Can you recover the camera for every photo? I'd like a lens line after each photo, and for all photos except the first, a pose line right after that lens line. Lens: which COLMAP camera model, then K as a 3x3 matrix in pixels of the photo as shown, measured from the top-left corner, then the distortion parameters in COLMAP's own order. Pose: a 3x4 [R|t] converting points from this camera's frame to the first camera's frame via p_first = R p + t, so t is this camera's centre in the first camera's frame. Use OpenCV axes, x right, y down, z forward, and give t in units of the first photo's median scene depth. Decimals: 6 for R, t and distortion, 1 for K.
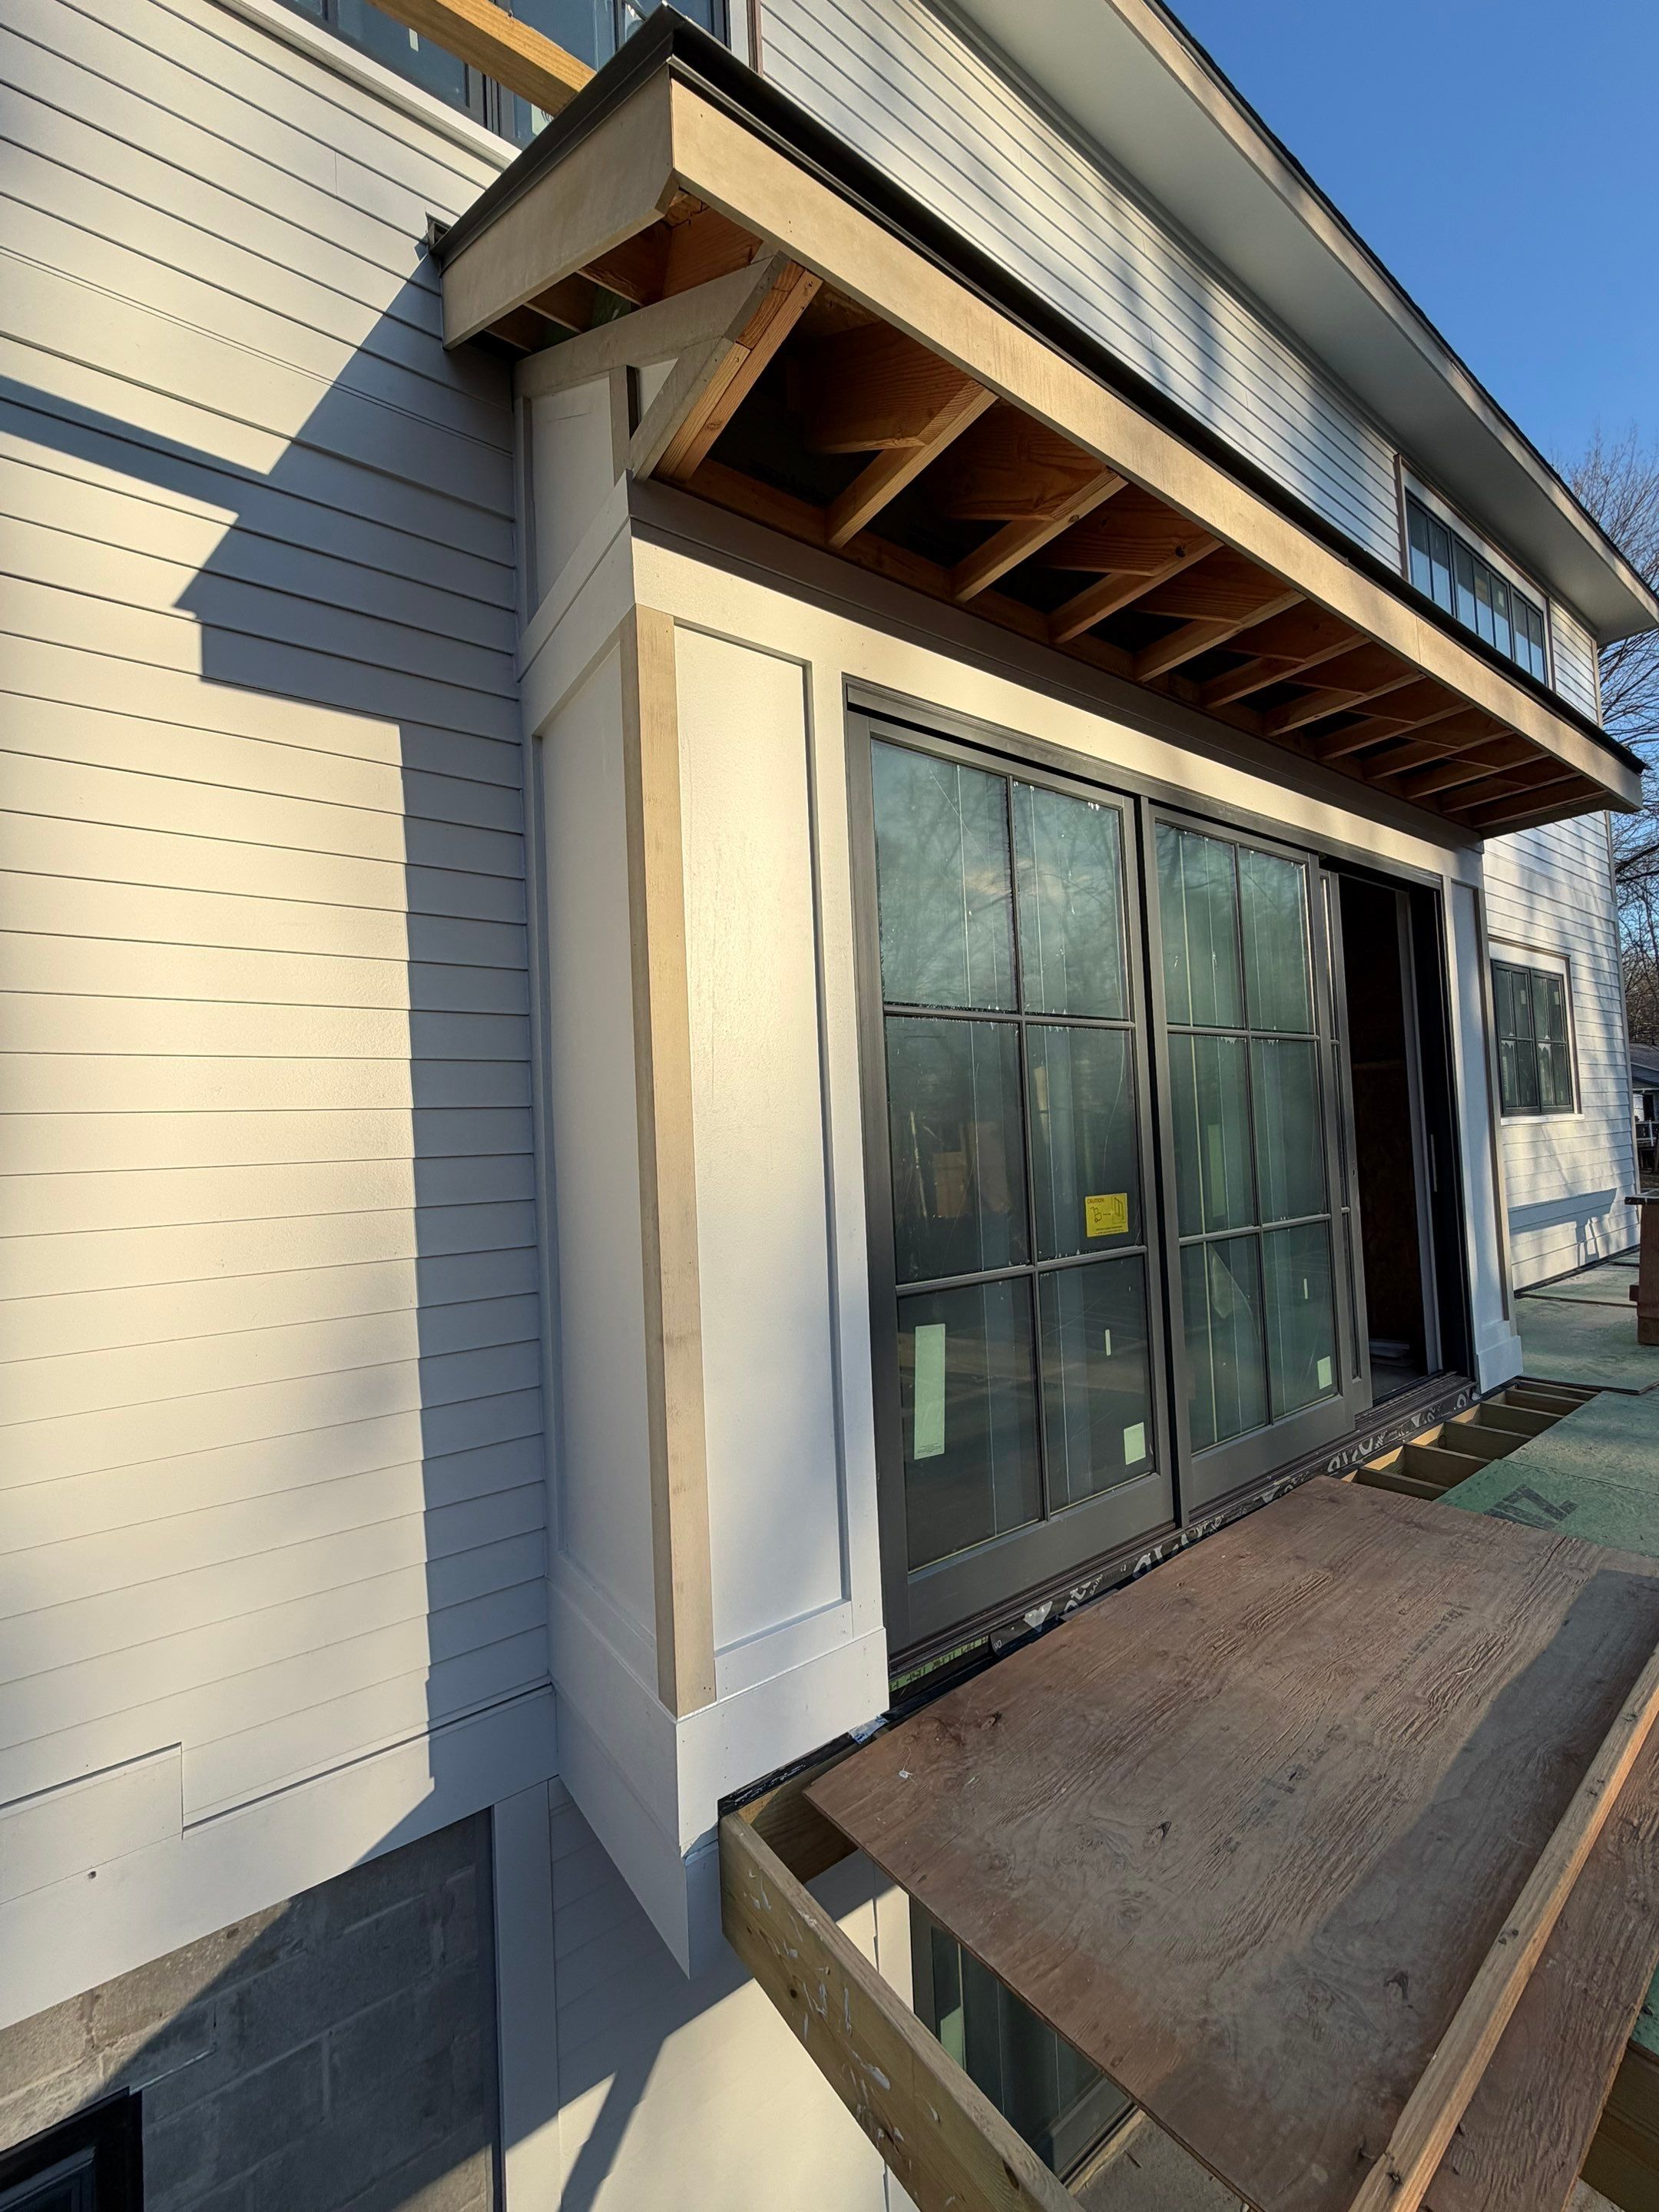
lens RADIAL K [[891.9, 0, 828.8], [0, 891.9, 1112.2], [0, 0, 1]] dist [-0.001378, -0.000207]
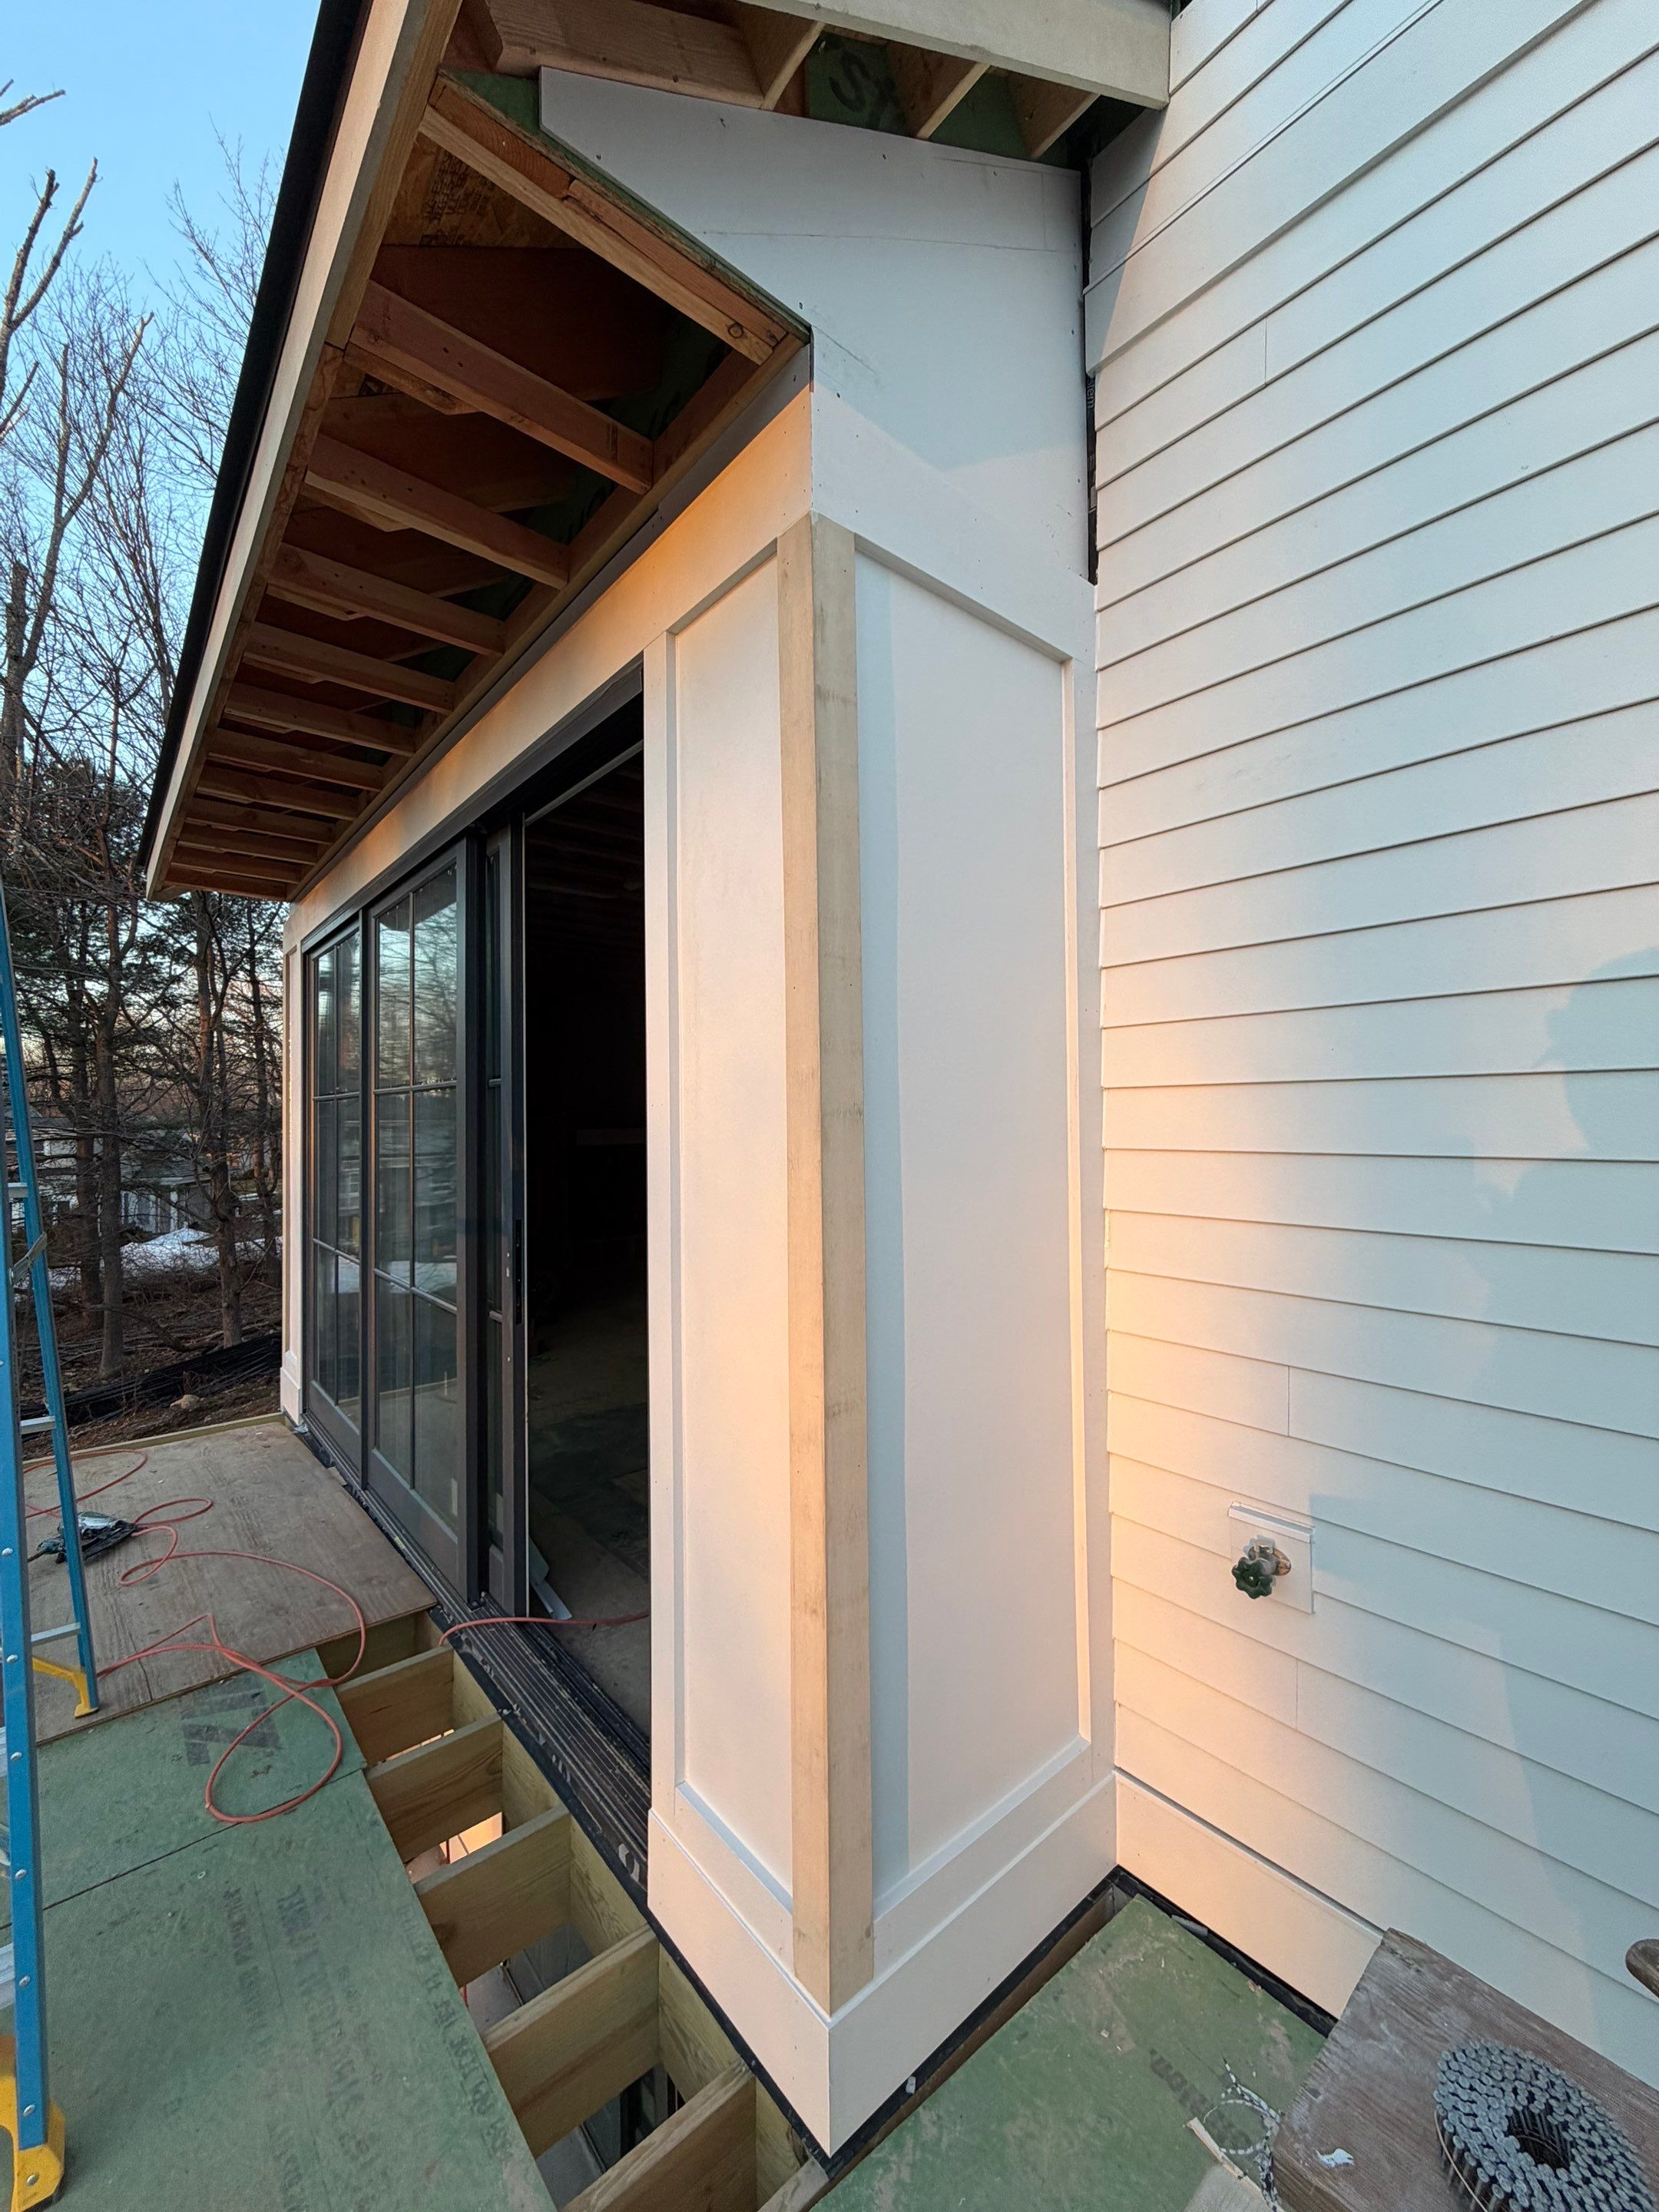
lens RADIAL K [[877.6, 0, 829.5], [0, 877.6, 1106.0], [0, 0, 1]] dist [0.000310, -0.000642]
pose [[0.081343, 0.028262, -0.996285, 2.068333], [0.040073, 0.998697, 0.031603, -0.113511], [0.995880, -0.042495, 0.080104, 1.947920]]
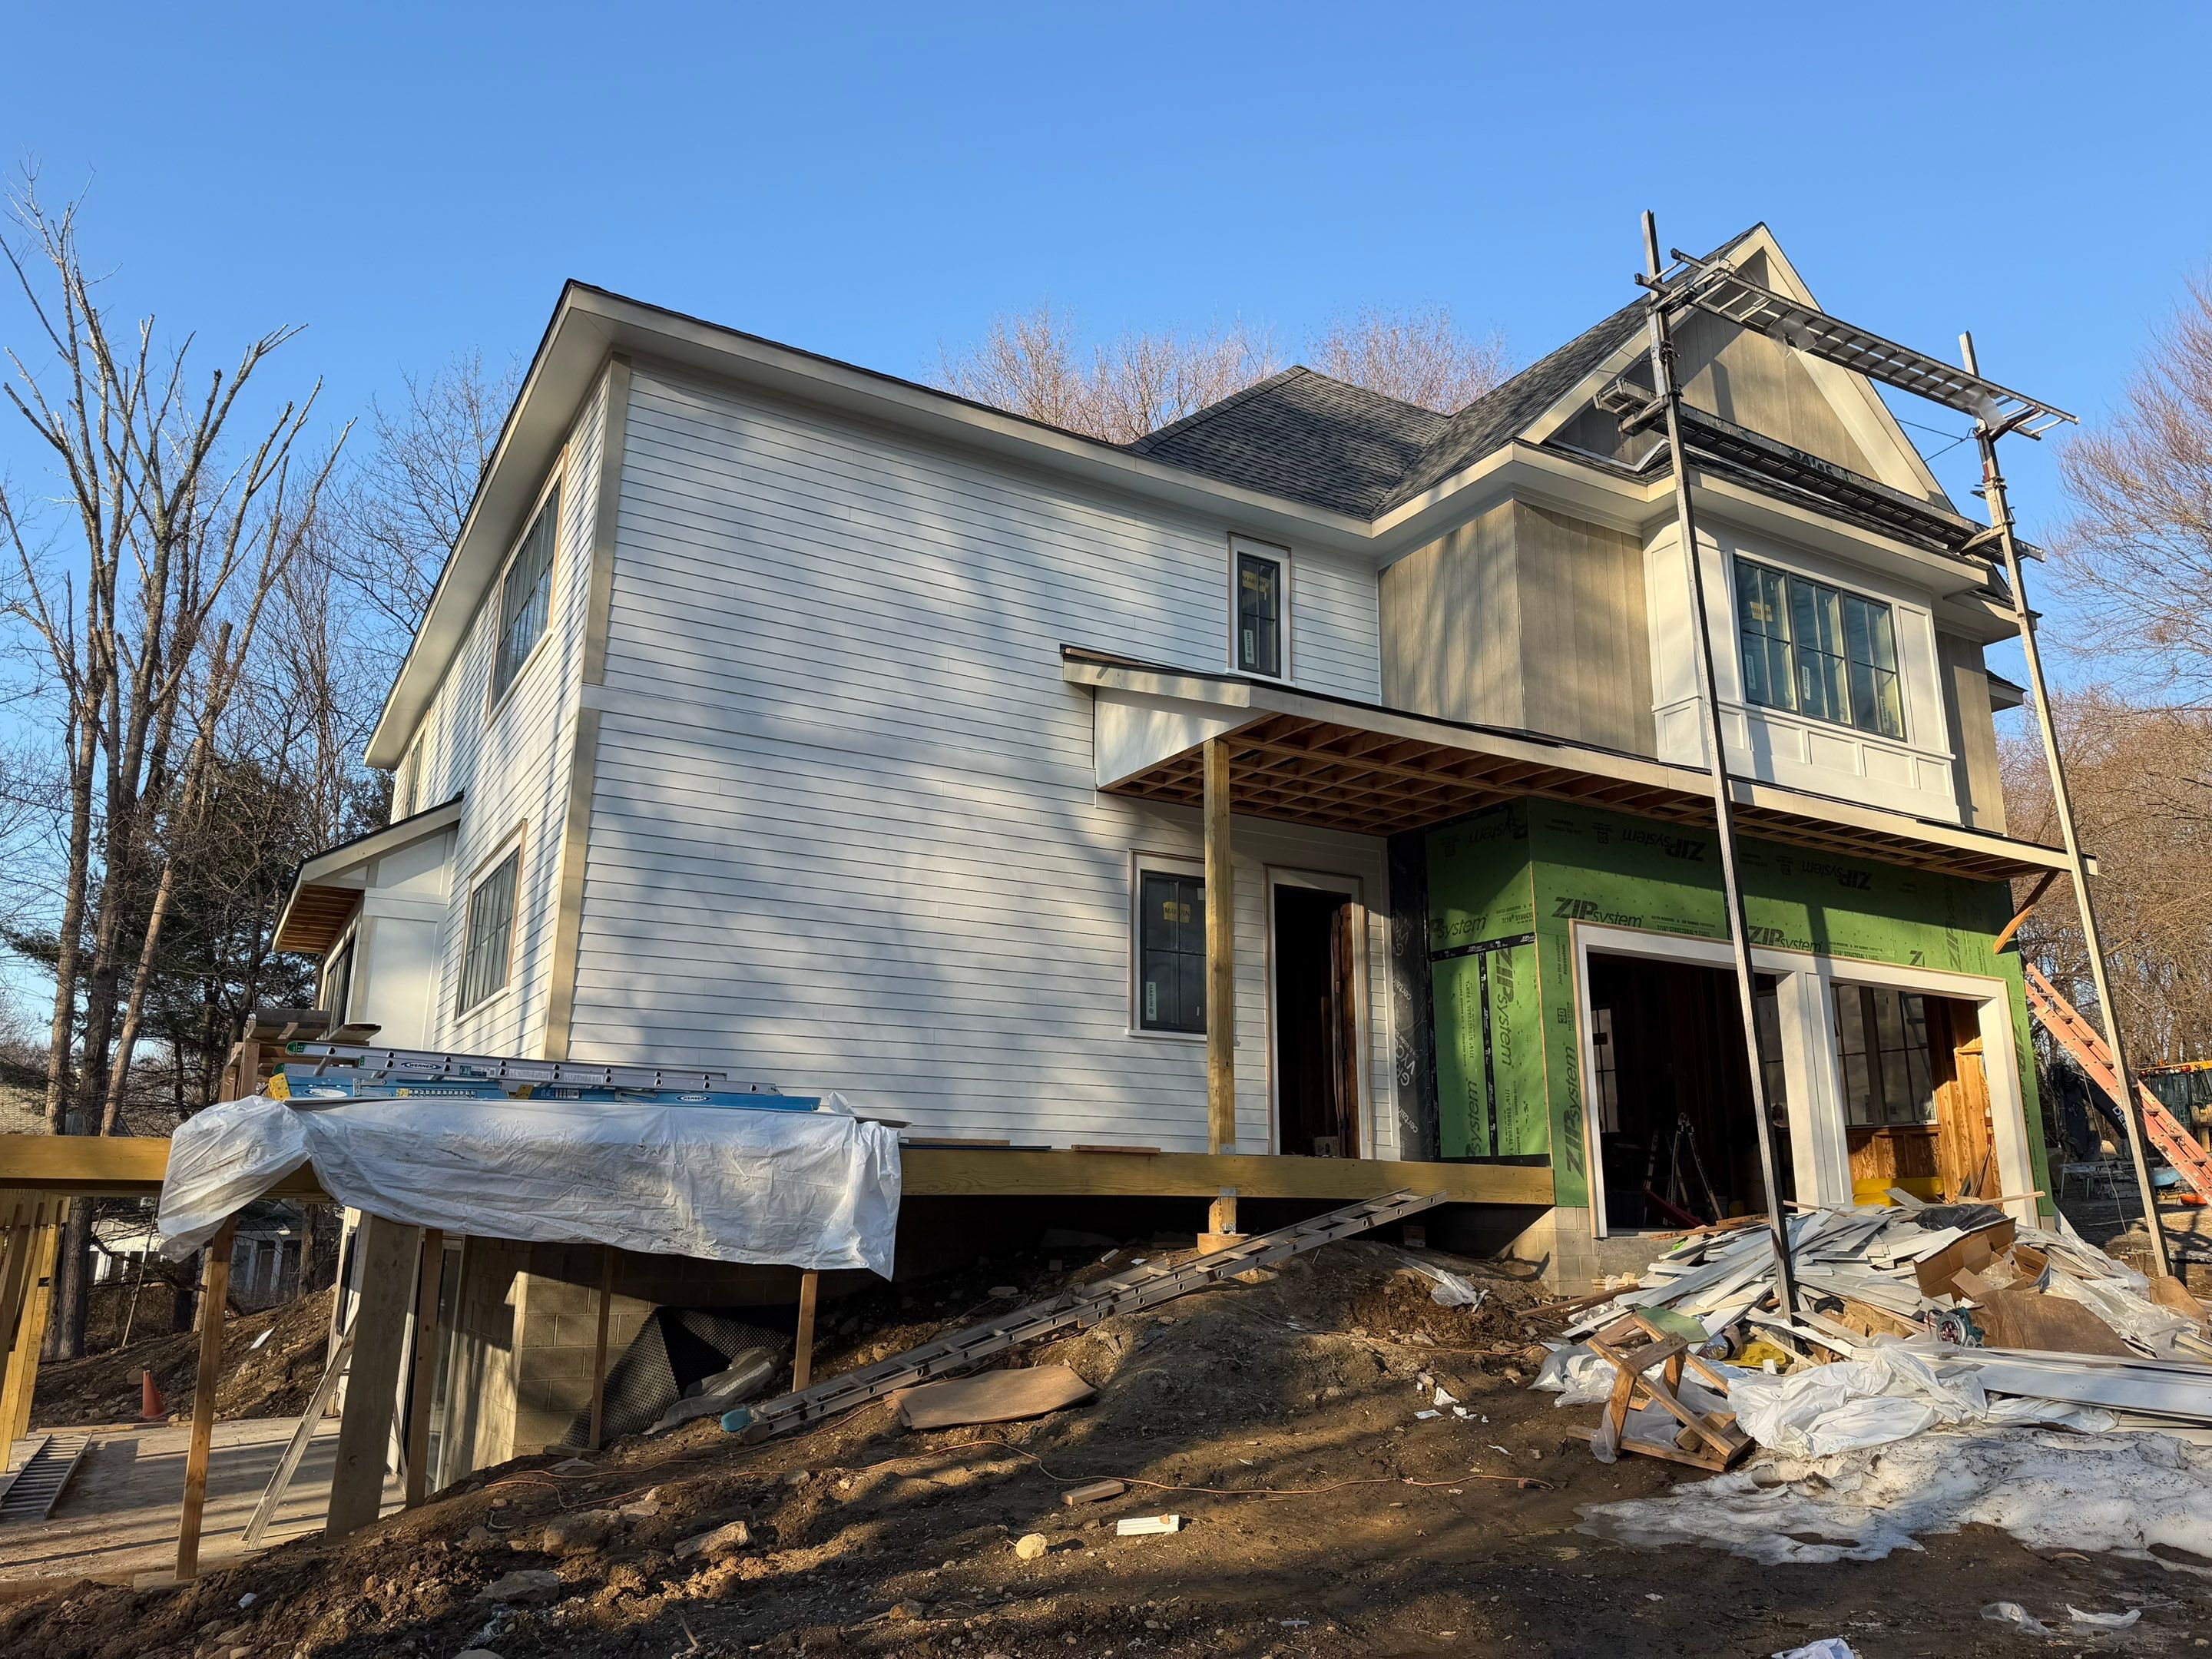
lens RADIAL K [[1518.9, 0, 1106.0], [0, 1518.9, 829.5], [0, 0, 1]] dist [0.038556, -0.076893]
pose [[-0.088063, -0.196014, -0.976639, 7.426761], [0.032536, 0.979359, -0.199494, 0.475553], [0.995583, -0.049344, -0.079868, 5.583782]]
